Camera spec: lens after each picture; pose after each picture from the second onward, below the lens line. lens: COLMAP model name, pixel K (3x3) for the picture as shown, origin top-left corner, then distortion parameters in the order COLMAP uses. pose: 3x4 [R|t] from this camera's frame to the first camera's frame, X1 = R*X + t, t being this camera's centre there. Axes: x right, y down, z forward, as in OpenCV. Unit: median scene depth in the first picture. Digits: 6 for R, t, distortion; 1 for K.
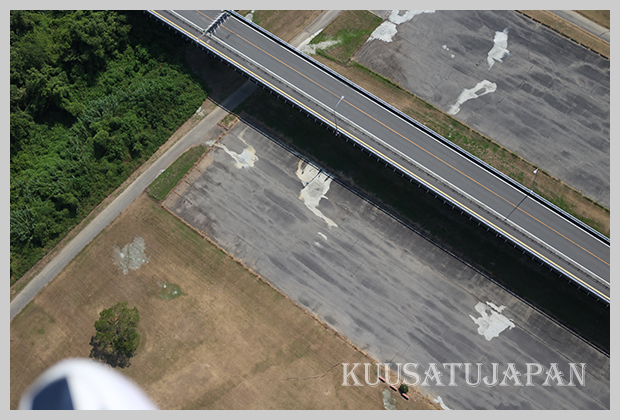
lens RADIAL K [[863.2, 0, 311.8], [0, 863.2, 209.4], [0, 0, 1]] dist [-0.099512, 0.000000]
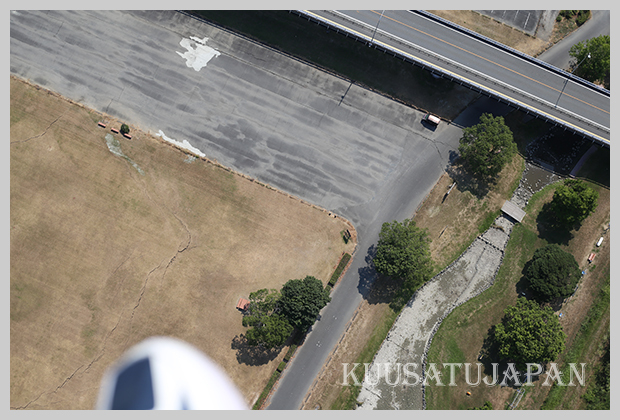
lens RADIAL K [[863.2, 0, 310.9], [0, 863.2, 204.9], [0, 0, 1]] dist [-0.099512, 0.000000]
pose [[0.944808, -0.203989, 0.256372, 0.034199], [0.164402, 0.972056, 0.167569, 0.153088], [-0.283390, -0.116172, 0.951942, -0.047554]]
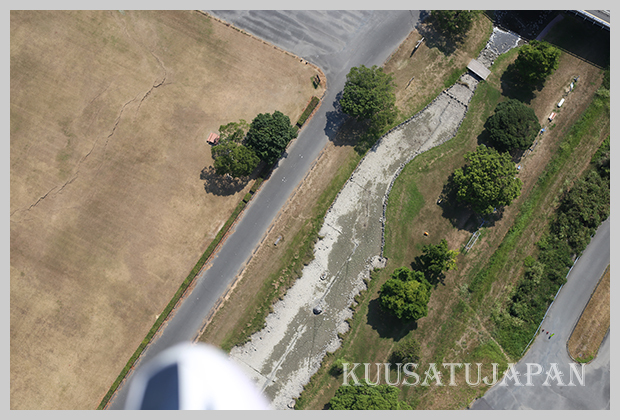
lens RADIAL K [[863.2, 0, 308.2], [0, 863.2, 207.9], [0, 0, 1]] dist [-0.099512, 0.000000]
pose [[0.951838, -0.170435, 0.254864, 0.023081], [0.119631, 0.971822, 0.203103, 0.293500], [-0.282298, -0.162831, 0.945407, -0.111745]]
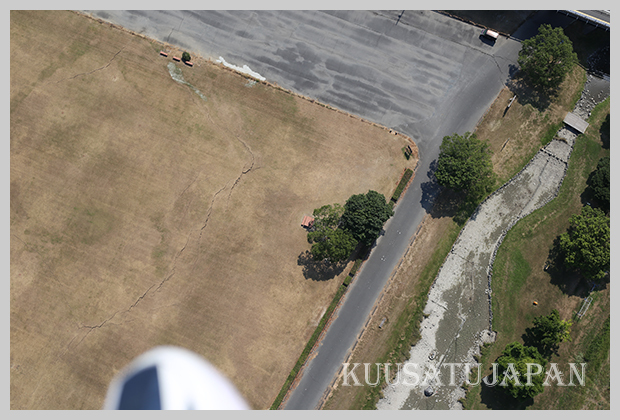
lens RADIAL K [[863.2, 0, 308.6], [0, 863.2, 211.6], [0, 0, 1]] dist [-0.099512, 0.000000]
pose [[0.954739, -0.247158, 0.165487, 0.028593], [0.214744, 0.957720, 0.191460, 0.209599], [-0.205811, -0.147257, 0.967449, -0.068710]]
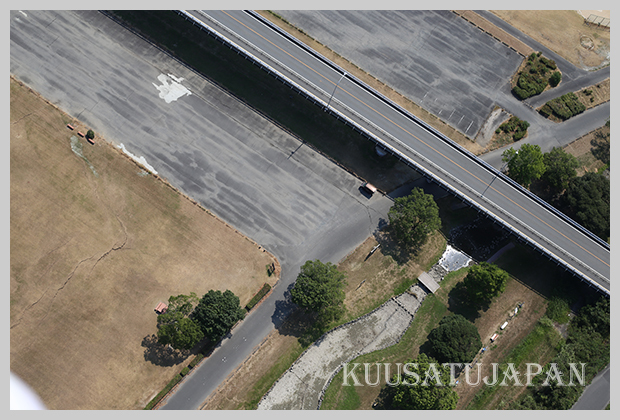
lens RADIAL K [[863.2, 0, 308.5], [0, 863.2, 205.3], [0, 0, 1]] dist [-0.099512, 0.000000]
pose [[0.944834, 0.047823, 0.324040, 0.017996], [-0.033201, 0.998172, -0.050508, 0.328948], [-0.325863, 0.036963, 0.944694, -0.131274]]
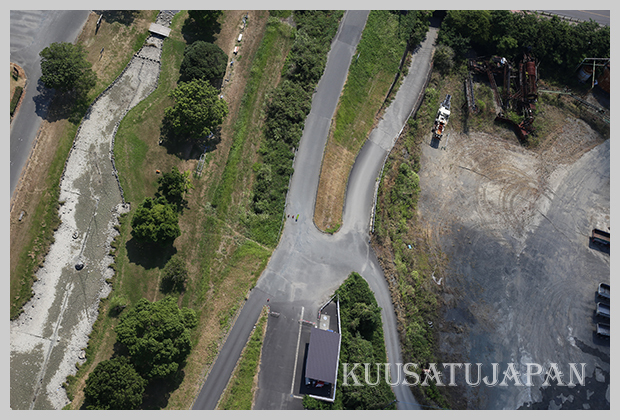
lens RADIAL K [[863.2, 0, 310.8], [0, 863.2, 207.6], [0, 0, 1]] dist [-0.099512, 0.000000]
pose [[0.746047, -0.395928, 0.535402, -0.041576], [0.395845, 0.910239, 0.121535, 0.520825], [-0.535463, 0.121266, 0.835808, -0.193519]]
